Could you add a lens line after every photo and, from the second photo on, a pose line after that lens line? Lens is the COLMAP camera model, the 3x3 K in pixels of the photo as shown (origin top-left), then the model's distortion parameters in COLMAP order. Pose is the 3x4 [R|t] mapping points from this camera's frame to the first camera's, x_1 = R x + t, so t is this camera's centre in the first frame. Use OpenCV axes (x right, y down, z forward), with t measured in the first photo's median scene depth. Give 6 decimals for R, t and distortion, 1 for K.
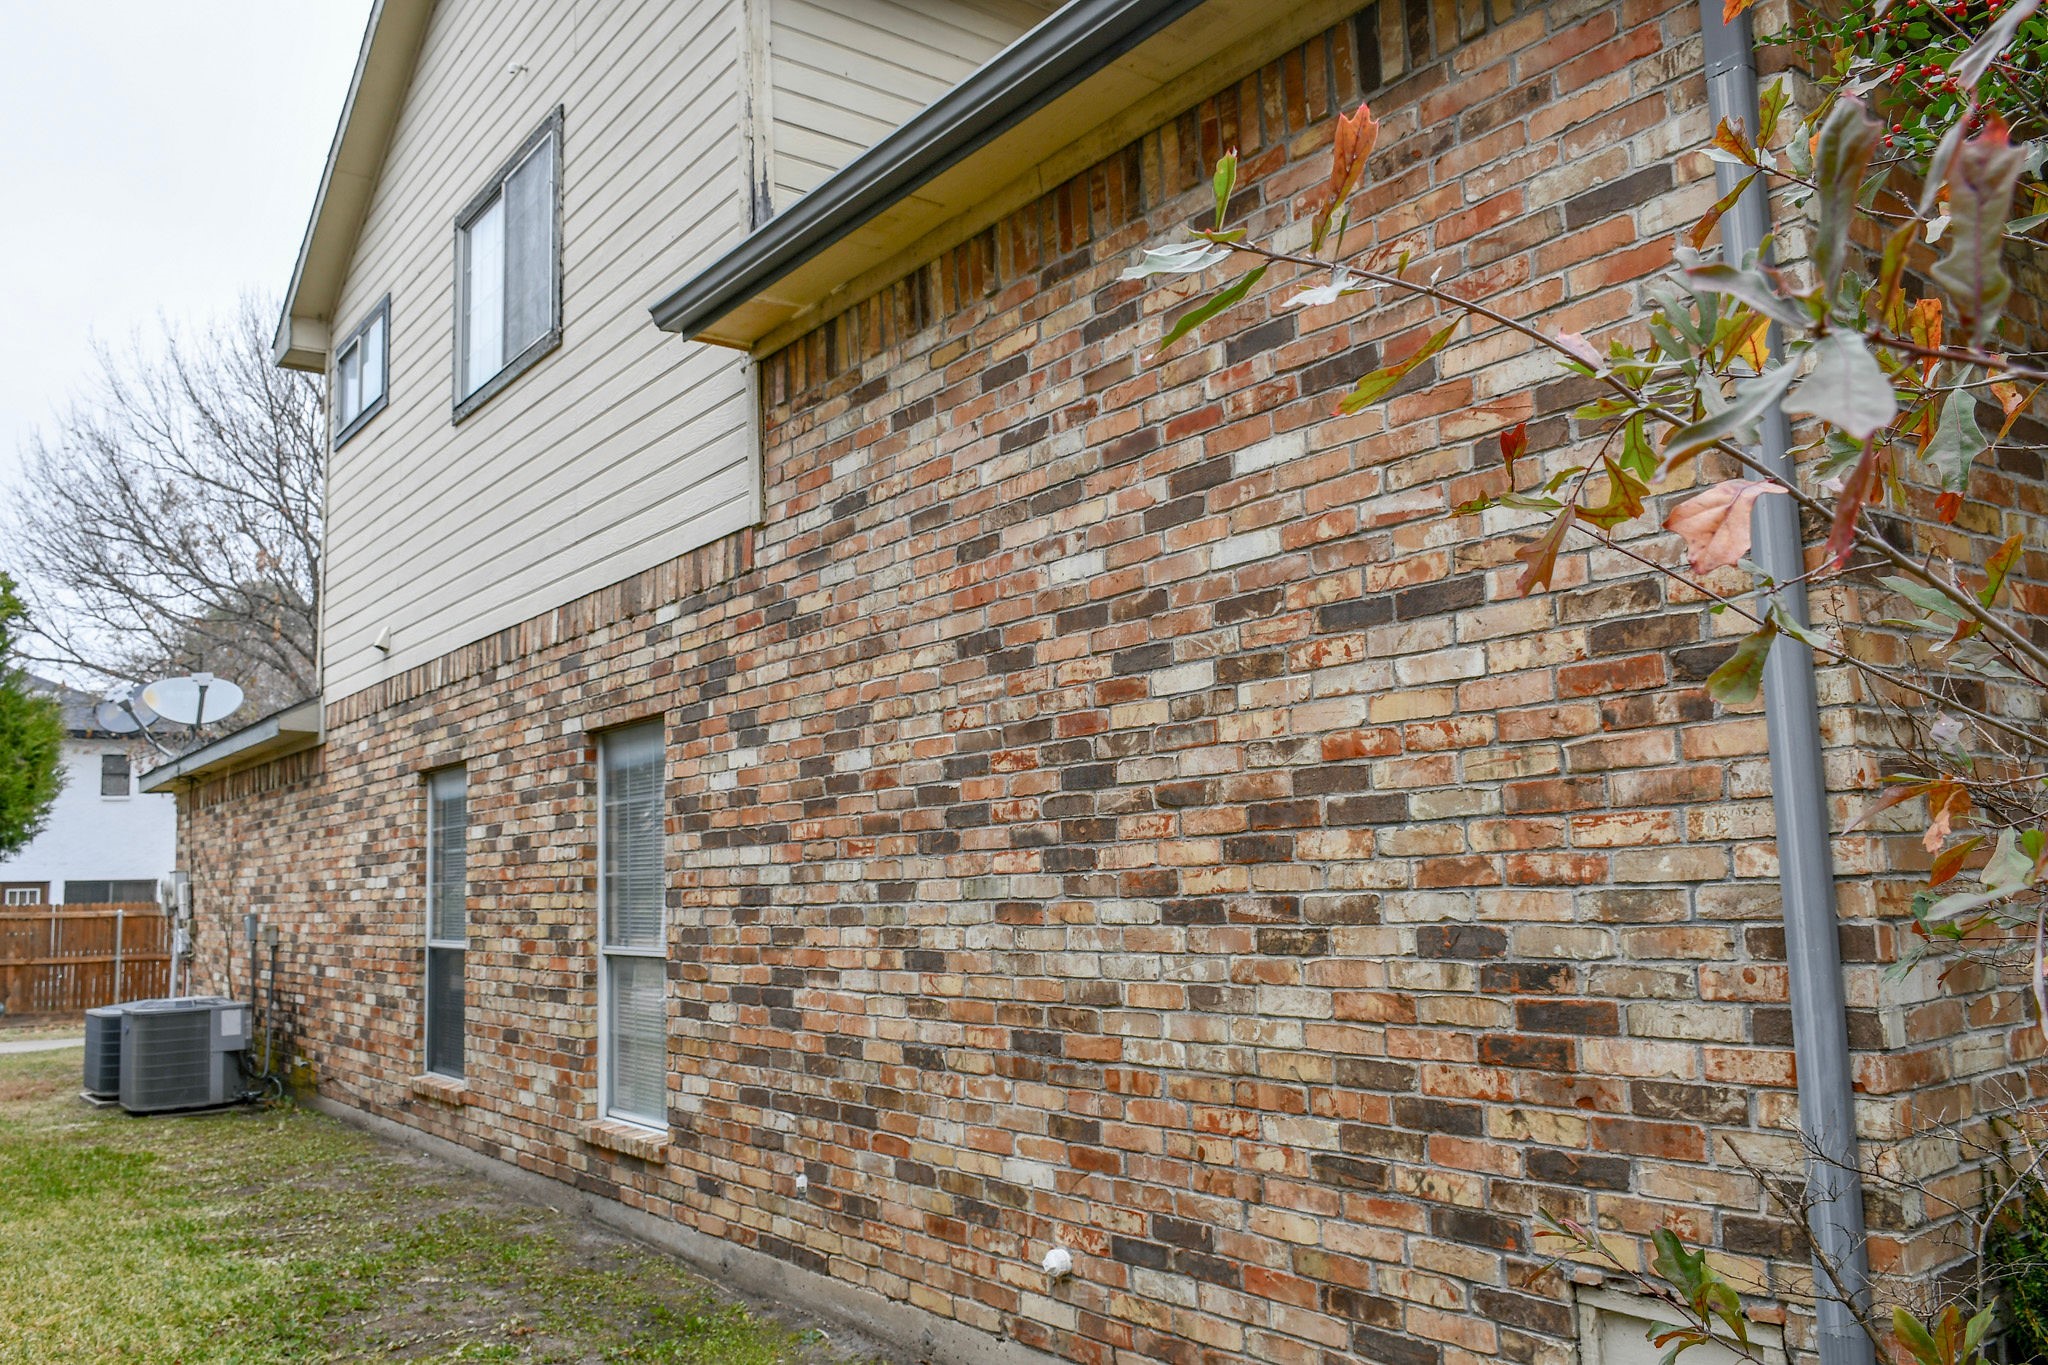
lens RADIAL K [[1583.6, 0, 1023.5], [0, 1583.6, 684.3], [0, 0, 1]] dist [-0.011072, -0.006900]
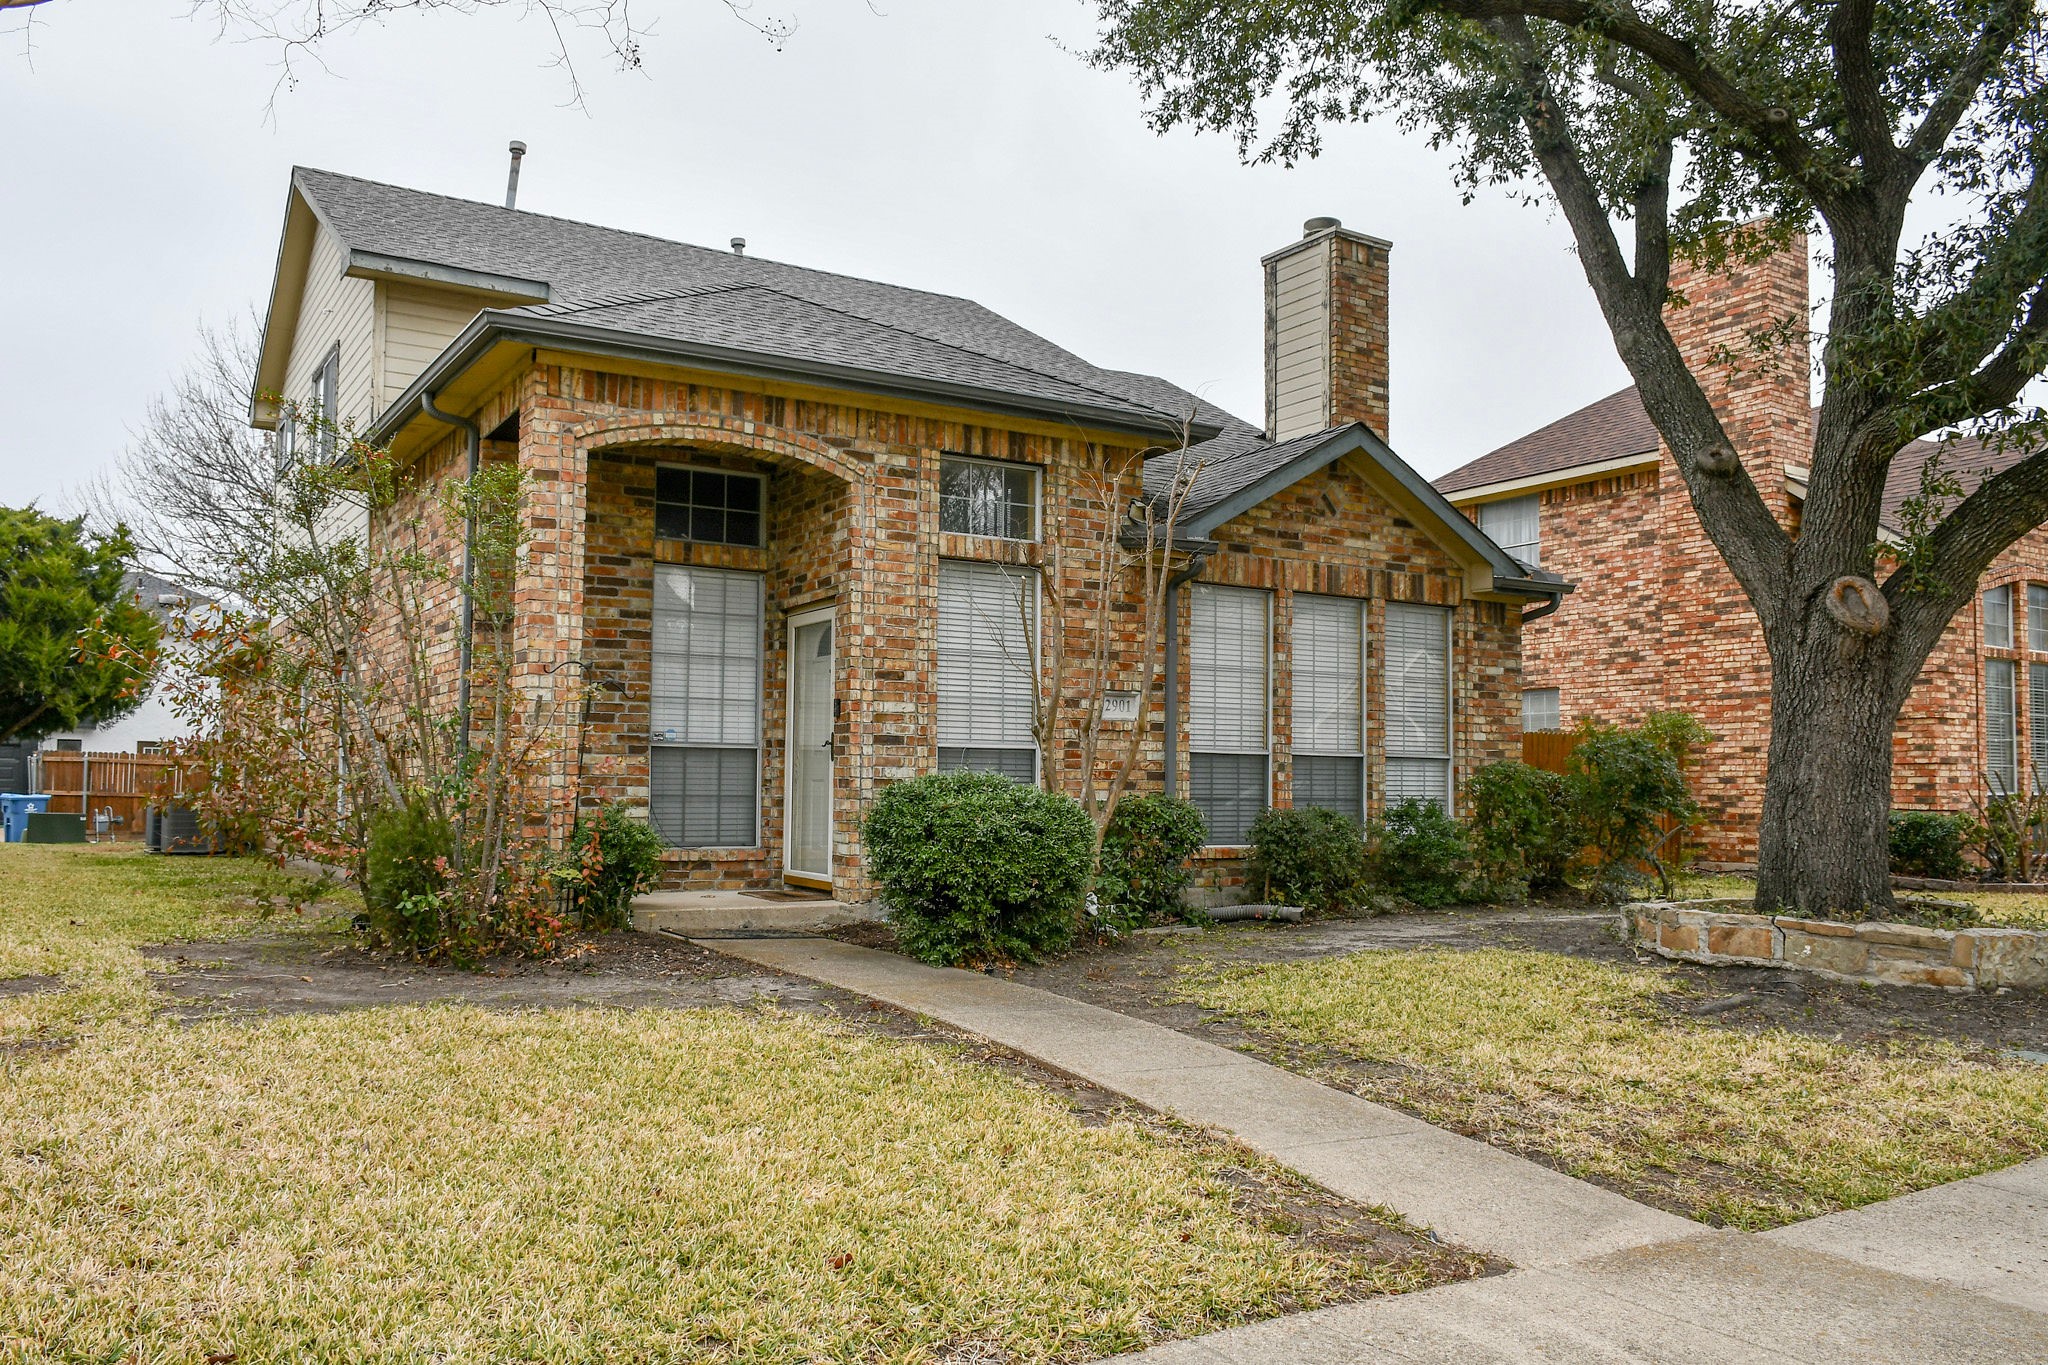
lens RADIAL K [[1583.6, 0, 1024.3], [0, 1583.6, 683.5], [0, 0, 1]] dist [-0.011072, -0.006900]
pose [[0.996105, 0.037218, -0.079939, 0.208338], [-0.033179, 0.998133, 0.051274, -0.017573], [0.081698, -0.048422, 0.995480, -0.262521]]
